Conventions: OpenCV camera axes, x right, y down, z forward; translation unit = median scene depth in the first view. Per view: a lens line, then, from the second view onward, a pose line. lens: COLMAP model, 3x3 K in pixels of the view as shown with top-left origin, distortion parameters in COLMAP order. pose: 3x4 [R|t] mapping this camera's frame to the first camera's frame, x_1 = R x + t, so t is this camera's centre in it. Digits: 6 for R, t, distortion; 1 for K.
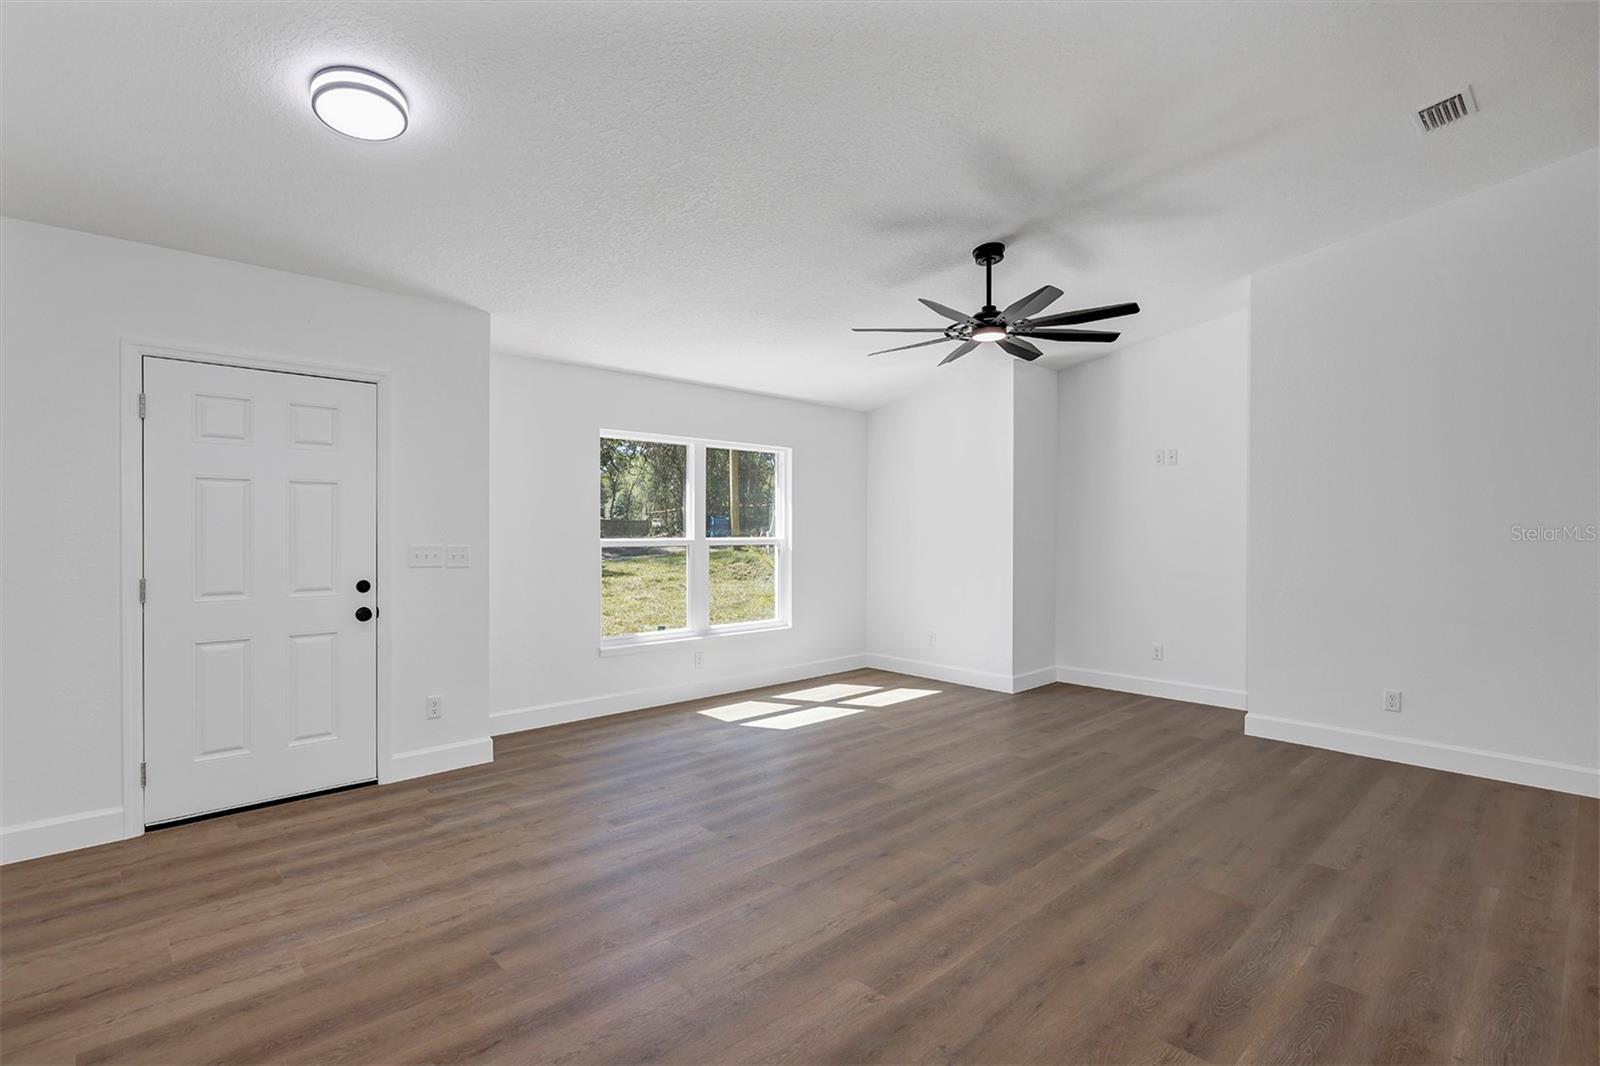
lens RADIAL K [[770.3, 0, 800.0], [0, 770.3, 533.0], [0, 0, 1]] dist [0.020217, -0.000039]
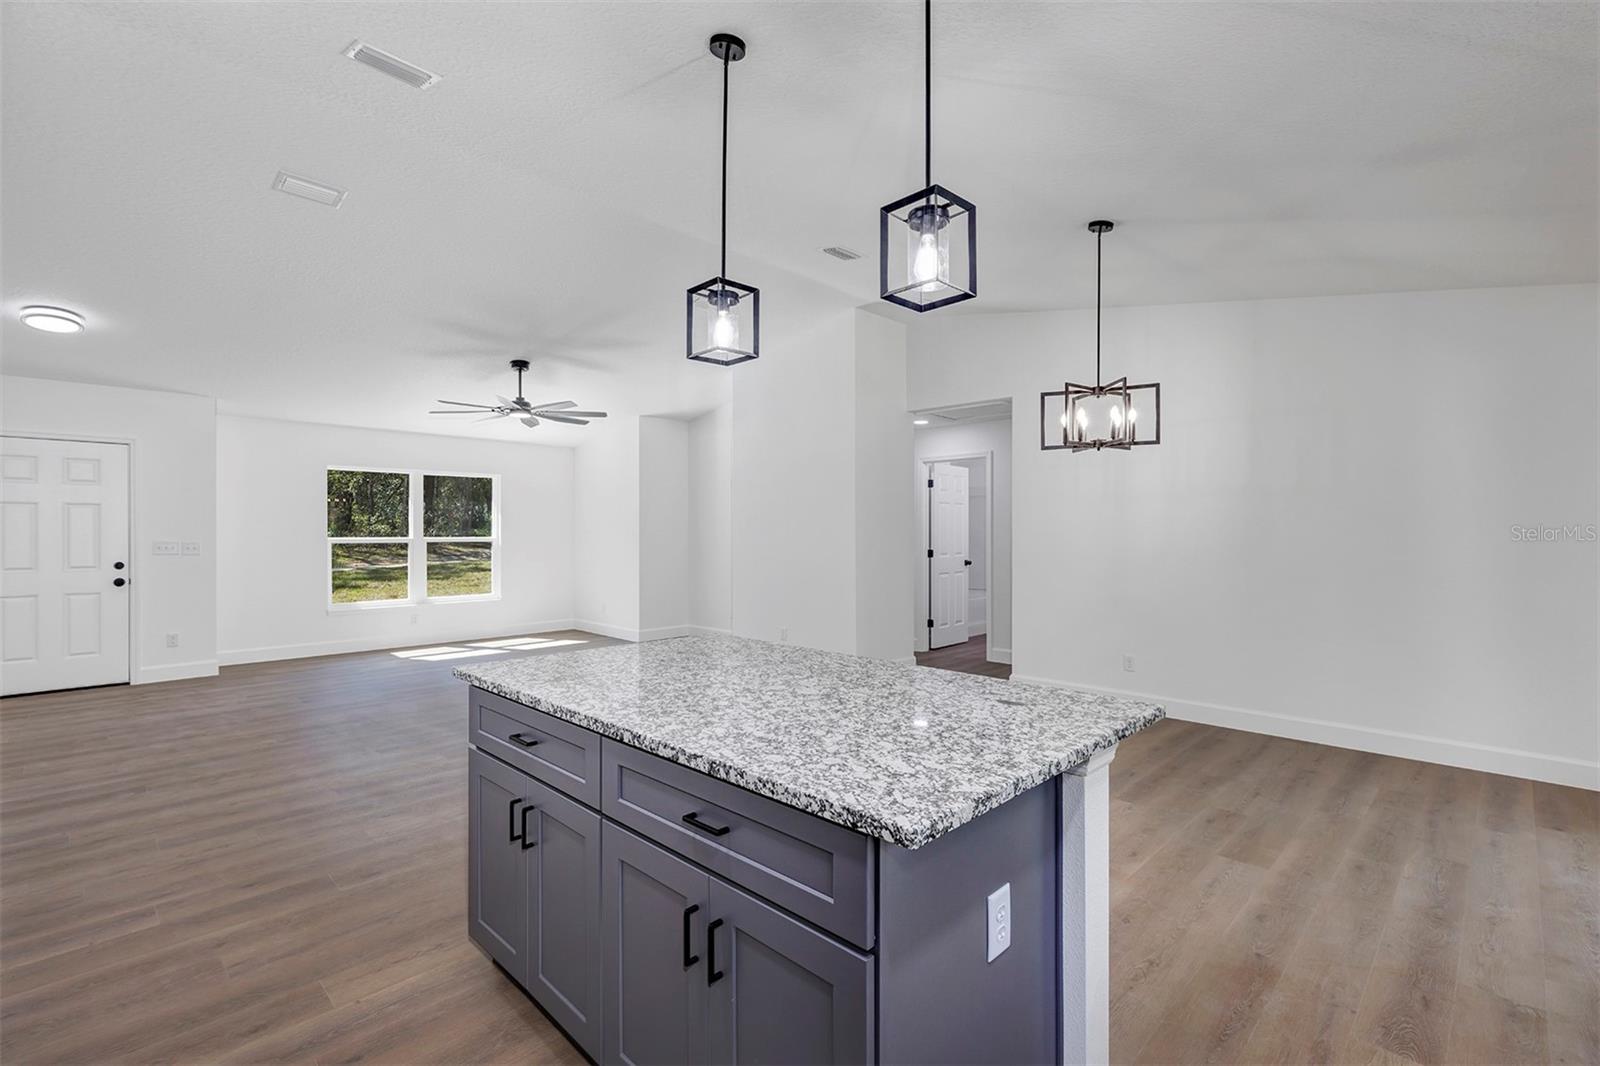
lens RADIAL K [[720.8, 0, 790.0], [0, 720.8, 529.9], [0, 0, 1]] dist [0.013027, 0.000490]
pose [[0.999788, -0.002896, 0.020396, 0.618722], [0.003035, 0.999972, -0.006806, 0.004599], [-0.020376, 0.006866, 0.999769, -0.438828]]
